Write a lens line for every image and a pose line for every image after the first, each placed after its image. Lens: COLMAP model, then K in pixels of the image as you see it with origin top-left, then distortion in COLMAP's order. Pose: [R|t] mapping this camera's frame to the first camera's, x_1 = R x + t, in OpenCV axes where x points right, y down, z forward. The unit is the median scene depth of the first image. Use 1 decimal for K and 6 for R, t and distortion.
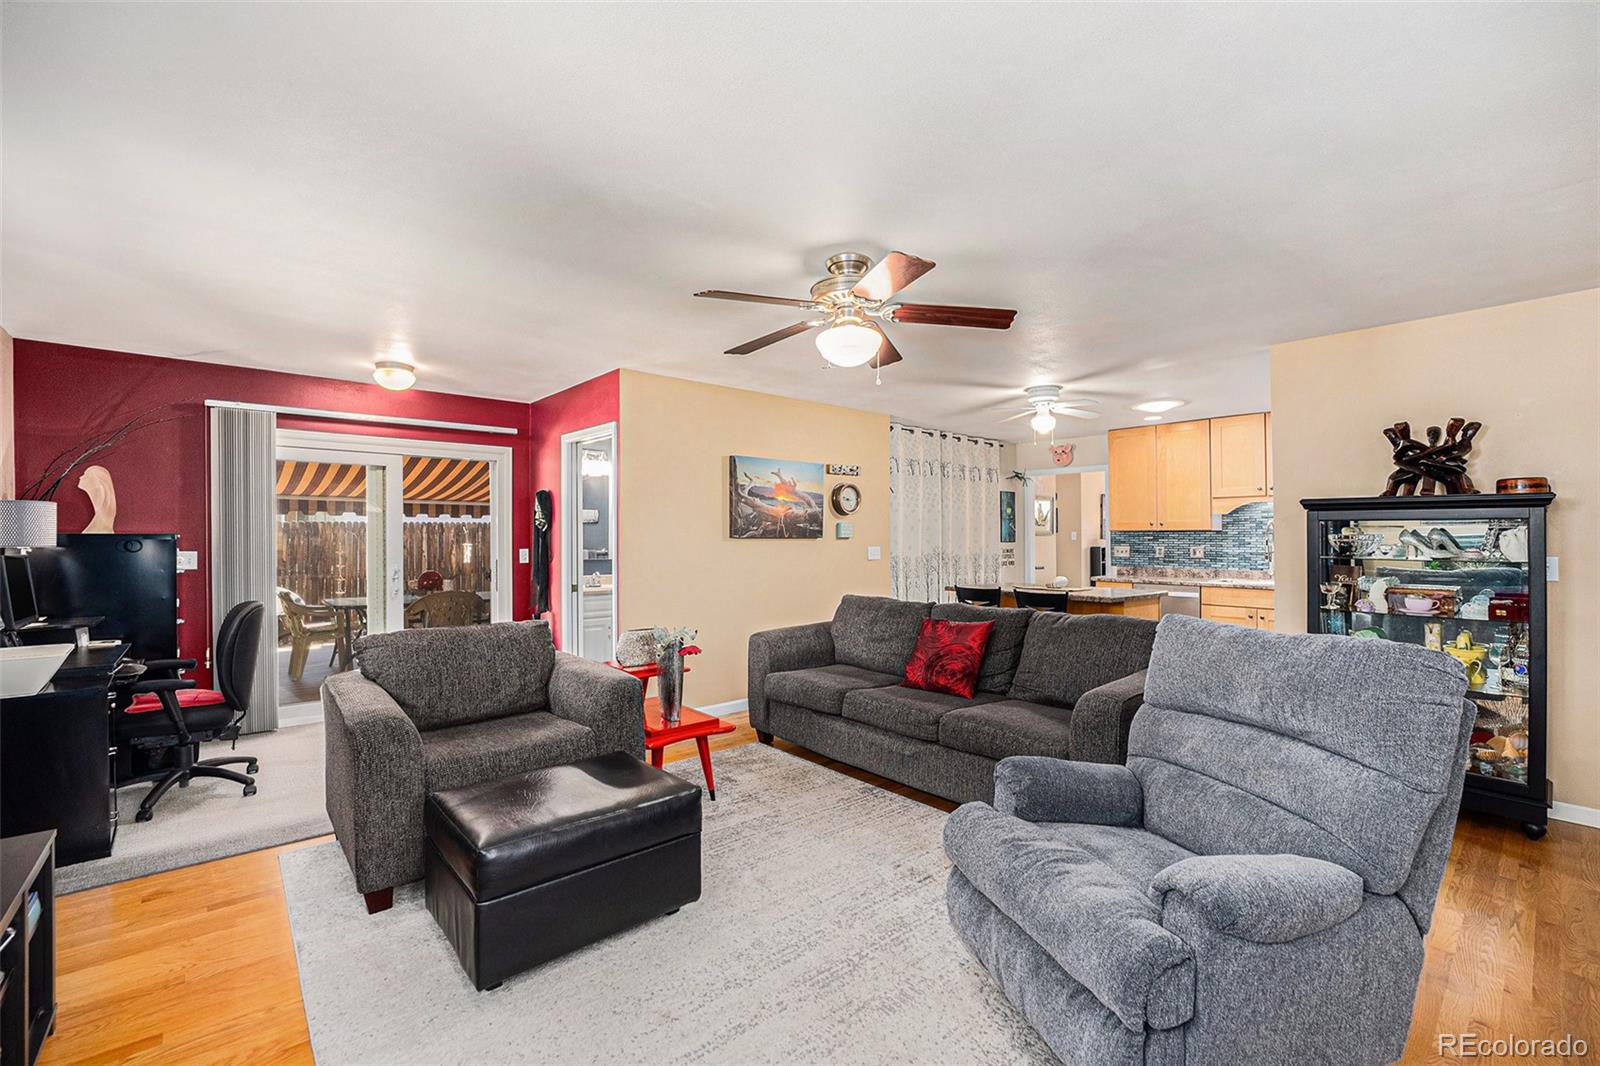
lens RADIAL K [[684.8, 0, 758.3], [0, 684.8, 532.1], [0, 0, 1]] dist [-0.011791, 0.001298]
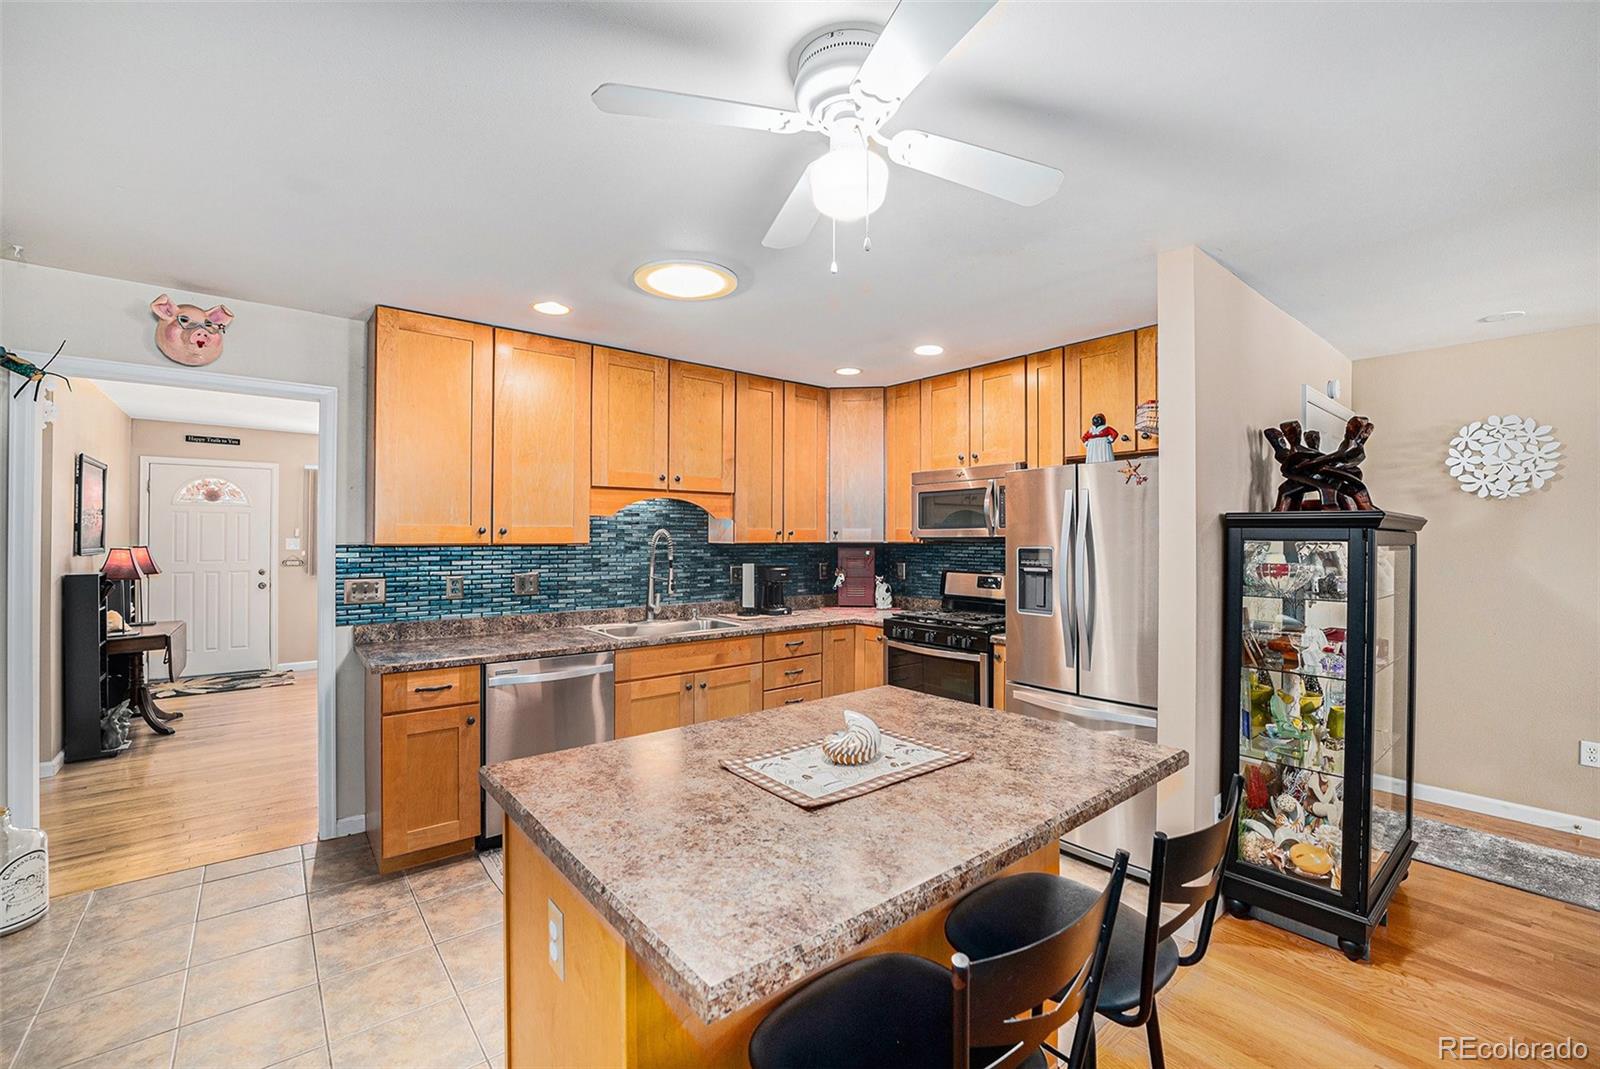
lens RADIAL K [[663.8, 0, 794.2], [0, 663.8, 532.7], [0, 0, 1]] dist [-0.007681, -0.000863]
pose [[-0.002722, 0.003859, 0.999989, 0.140605], [-0.009692, 0.999945, -0.003886, -0.012932], [-0.999949, -0.009702, -0.002684, 0.956688]]
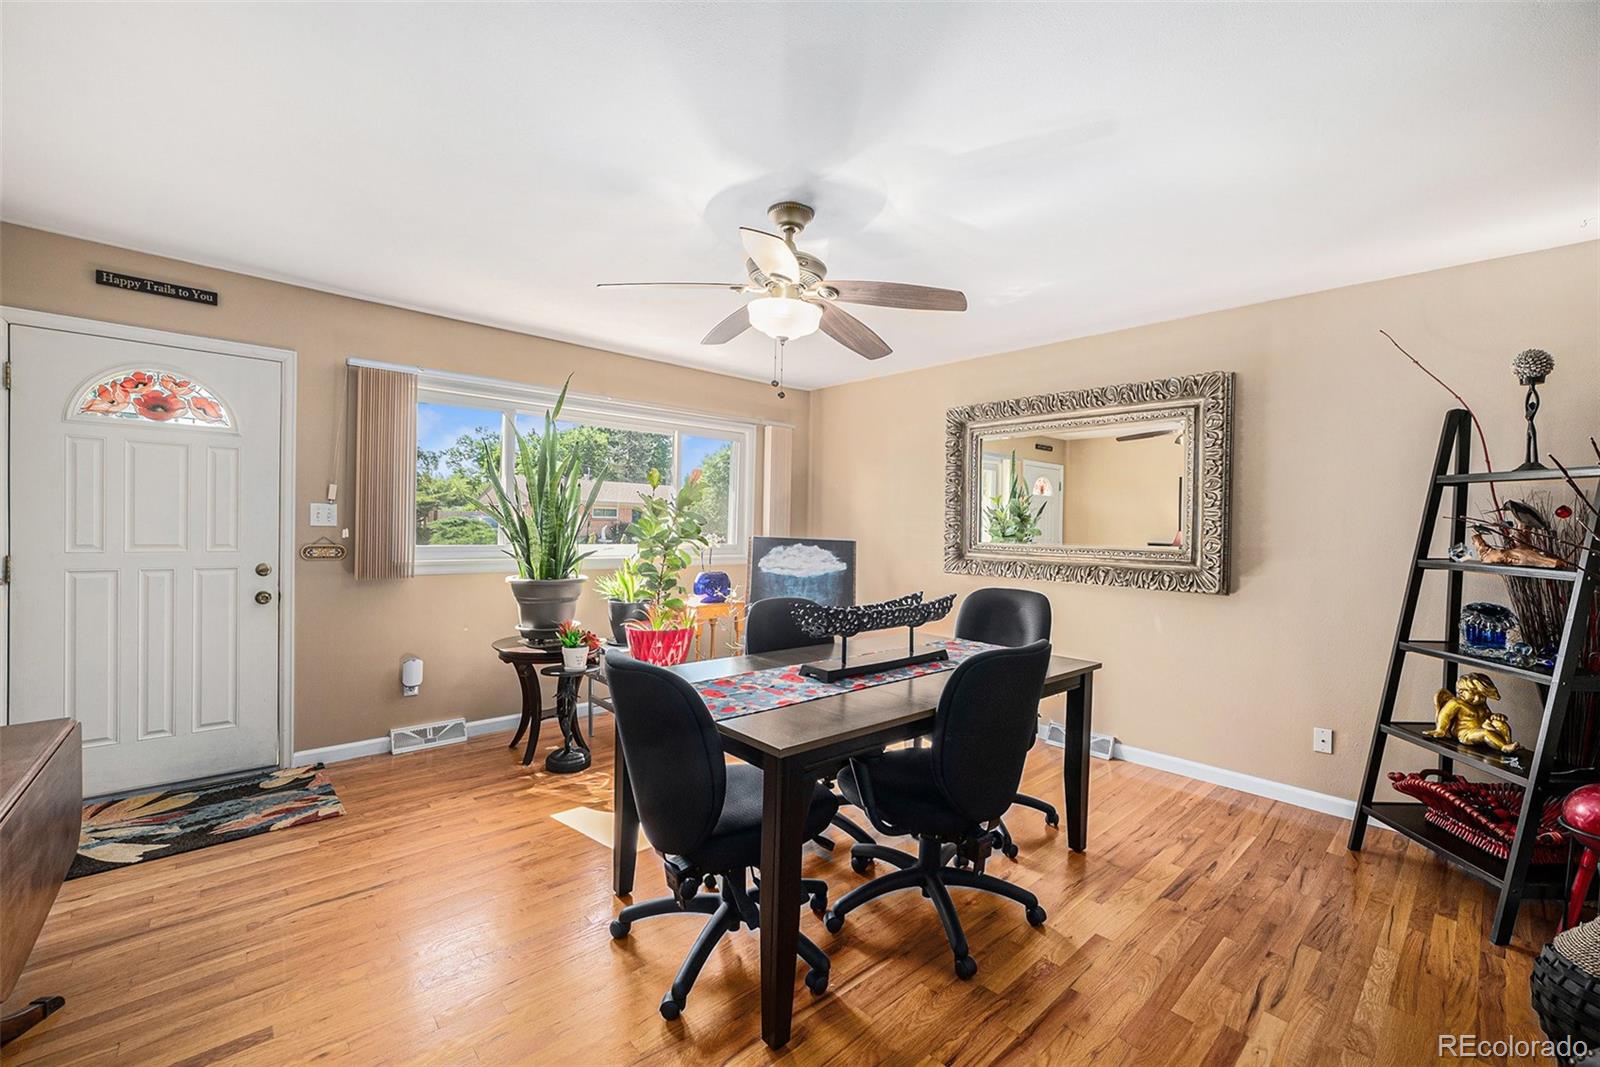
lens RADIAL K [[658.8, 0, 794.3], [0, 658.8, 530.5], [0, 0, 1]] dist [-0.004252, -0.000420]
pose [[-0.052187, -0.006541, 0.998616, 0.701526], [-0.023189, 0.999717, 0.005337, 0.012757], [-0.998368, -0.022878, -0.052324, 1.449166]]
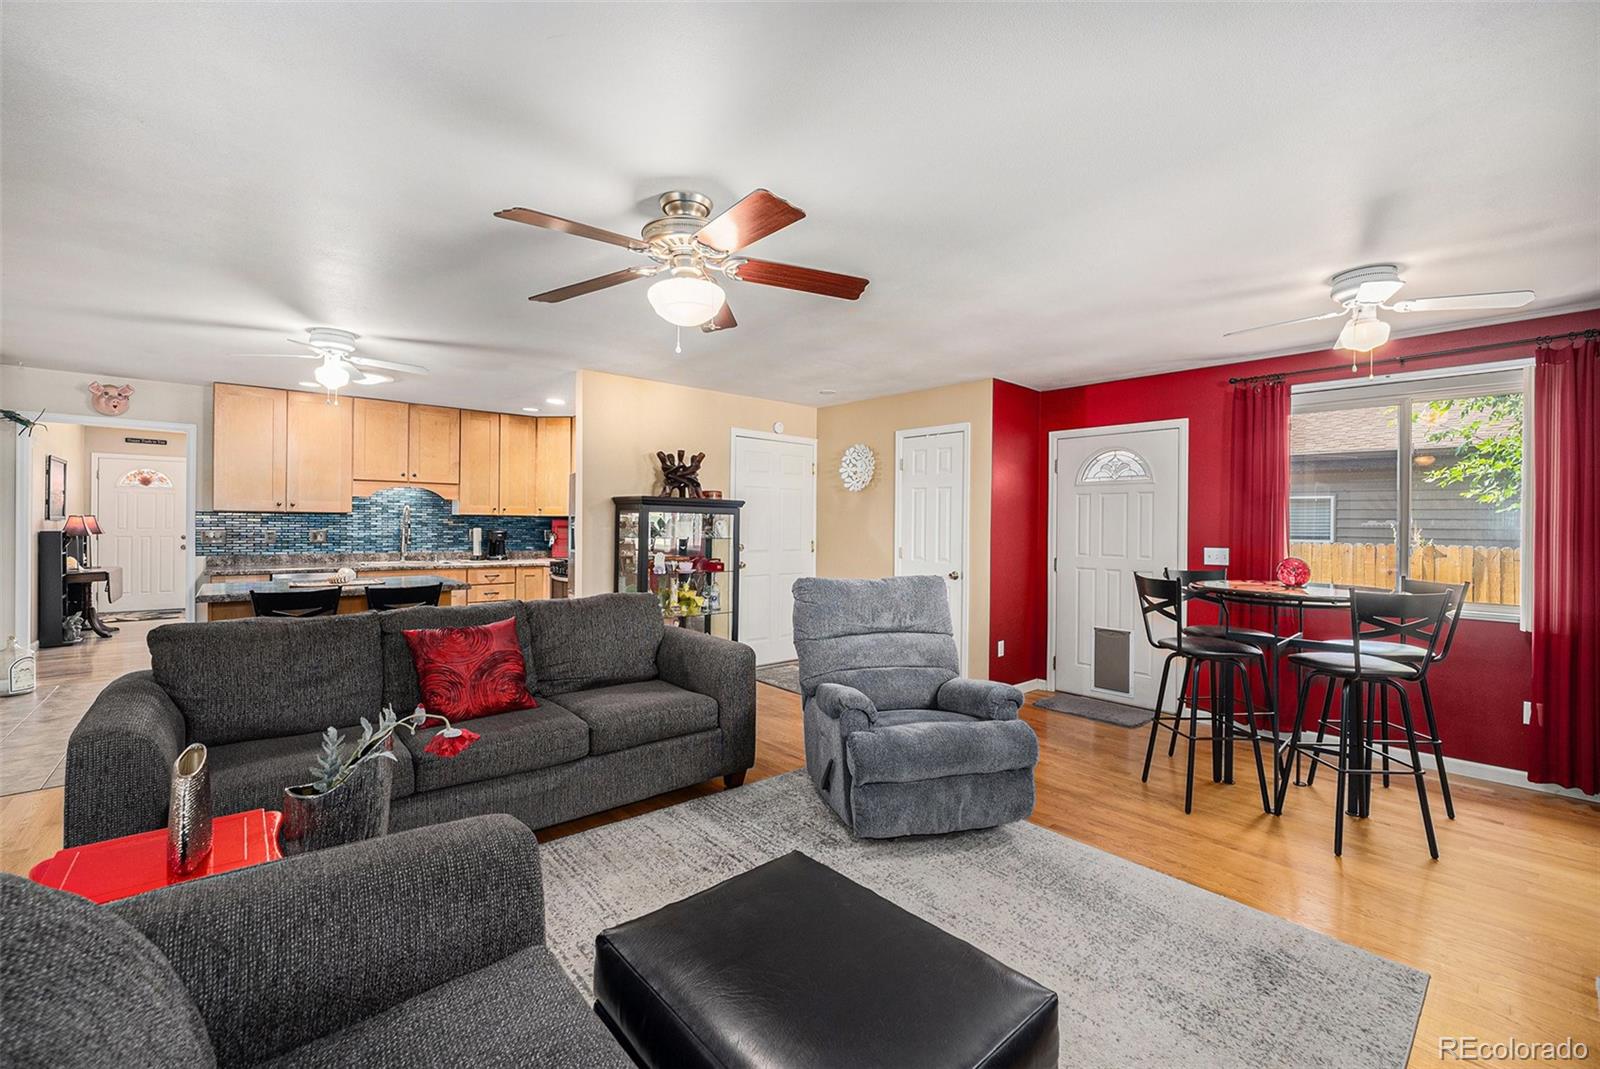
lens RADIAL K [[684.8, 0, 814.9], [0, 684.8, 527.8], [0, 0, 1]] dist [-0.011791, 0.001298]
pose [[-0.029128, -0.005462, 0.999561, -0.362986], [-0.017655, 0.999832, 0.004949, 0.002528], [-0.999420, -0.017503, -0.029219, 0.428148]]
